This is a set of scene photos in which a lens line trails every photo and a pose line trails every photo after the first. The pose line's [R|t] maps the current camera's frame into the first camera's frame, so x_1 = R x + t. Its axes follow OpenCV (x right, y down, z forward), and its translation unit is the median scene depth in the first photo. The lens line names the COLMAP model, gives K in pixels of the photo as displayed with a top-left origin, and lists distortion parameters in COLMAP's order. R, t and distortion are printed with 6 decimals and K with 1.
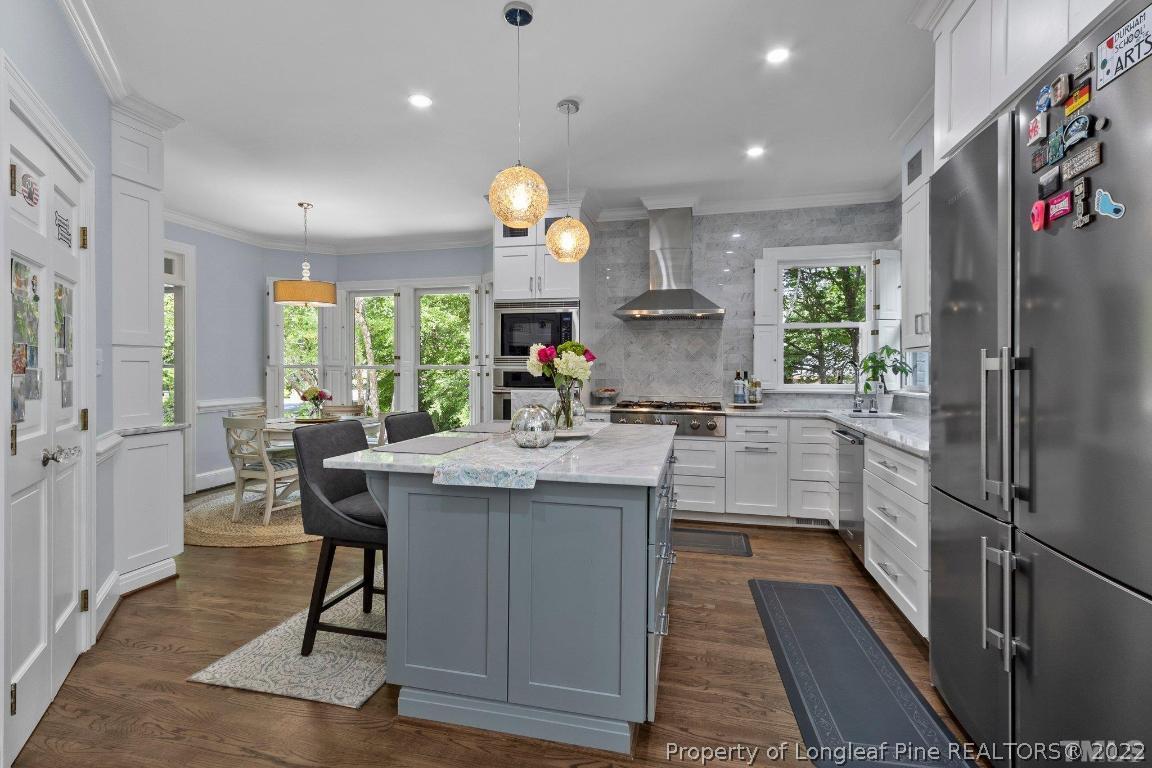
lens RADIAL K [[525.4, 0, 578.8], [0, 525.4, 374.0], [0, 0, 1]] dist [0.005230, -0.002851]
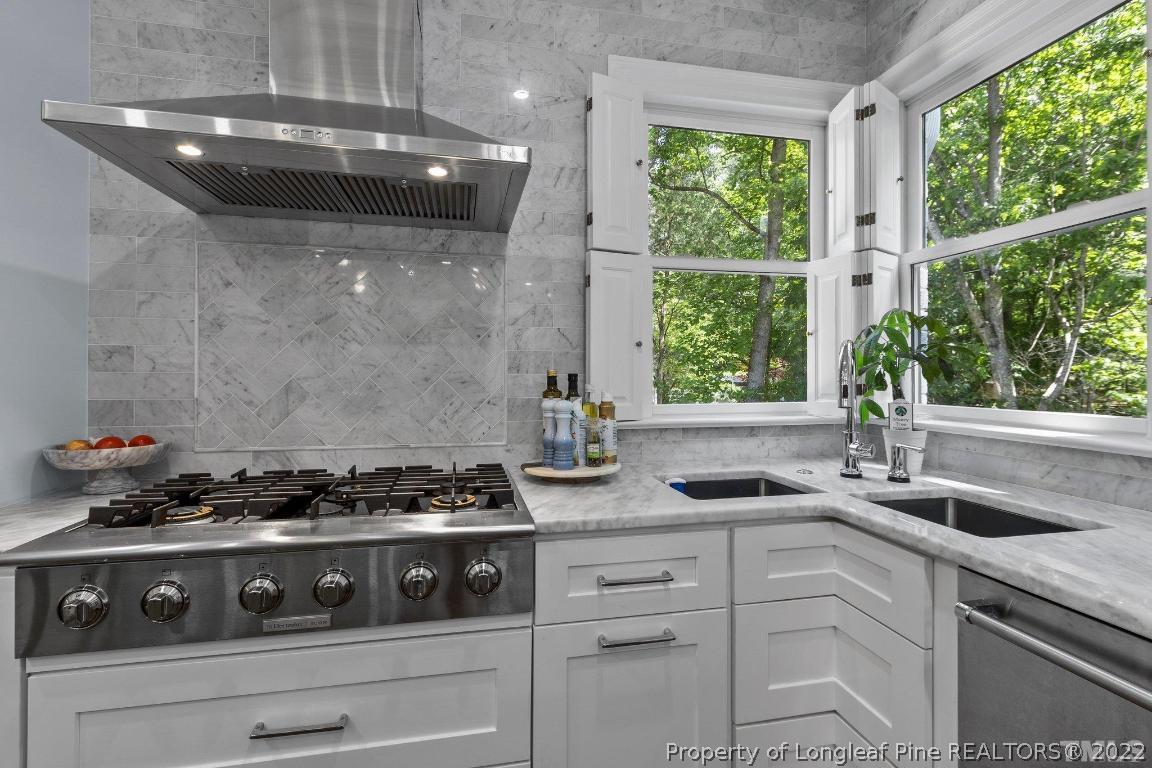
lens RADIAL K [[525.4, 0, 576.5], [0, 525.4, 373.5], [0, 0, 1]] dist [0.005230, -0.002851]
pose [[0.901048, 0.000238, 0.433719, 0.163773], [0.004861, 0.999932, -0.010647, -0.001166], [-0.433691, 0.011702, 0.900986, 0.670924]]
